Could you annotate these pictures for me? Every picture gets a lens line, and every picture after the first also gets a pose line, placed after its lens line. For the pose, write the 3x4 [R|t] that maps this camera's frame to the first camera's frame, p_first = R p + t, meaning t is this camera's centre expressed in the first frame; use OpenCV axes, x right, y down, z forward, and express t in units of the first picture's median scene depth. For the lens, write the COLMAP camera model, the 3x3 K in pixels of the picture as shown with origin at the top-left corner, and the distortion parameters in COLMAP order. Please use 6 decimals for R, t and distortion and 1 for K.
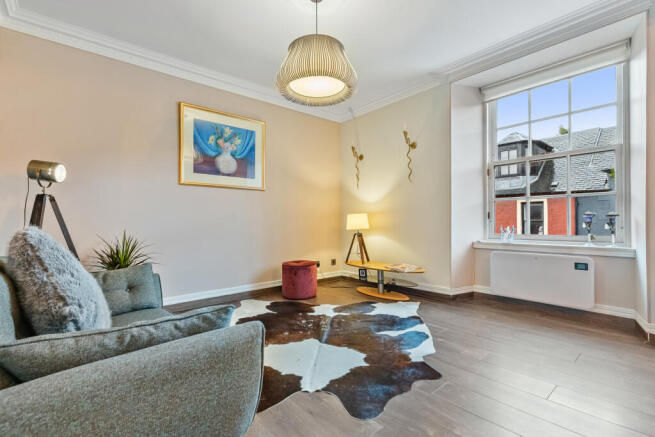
lens RADIAL K [[303.9, 0, 329.4], [0, 303.9, 220.3], [0, 0, 1]] dist [-0.000312, -0.000216]
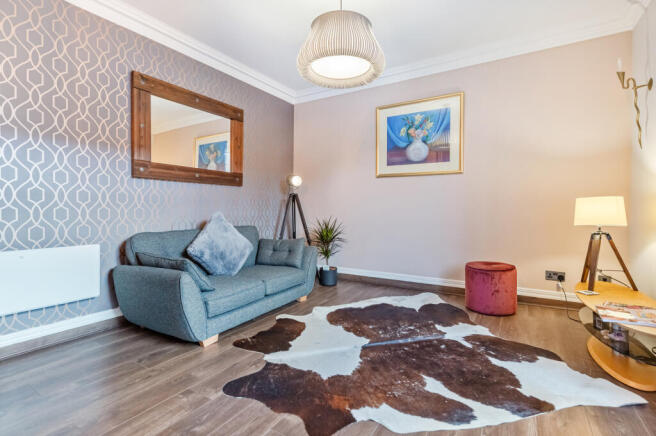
lens RADIAL K [[304.7, 0, 330.1], [0, 304.7, 212.4], [0, 0, 1]] dist [-0.000829, -0.000816]
pose [[0.309751, 0.019446, -0.950619, 0.567722], [0.001126, 0.999783, 0.020819, -0.008126], [0.950817, -0.007519, 0.309662, 0.452500]]
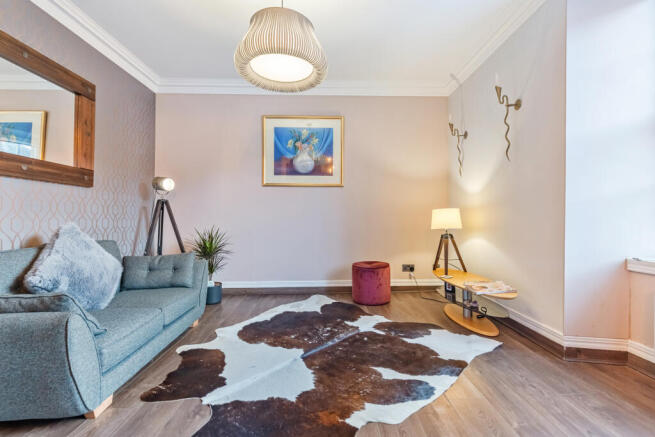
lens RADIAL K [[293.6, 0, 329.9], [0, 293.6, 217.9], [0, 0, 1]] dist [0.000281, -0.000762]
pose [[0.777356, 0.004943, -0.629041, 0.409645], [-0.001318, 0.999980, 0.006230, -0.004000], [0.629059, -0.004014, 0.777347, 0.280221]]
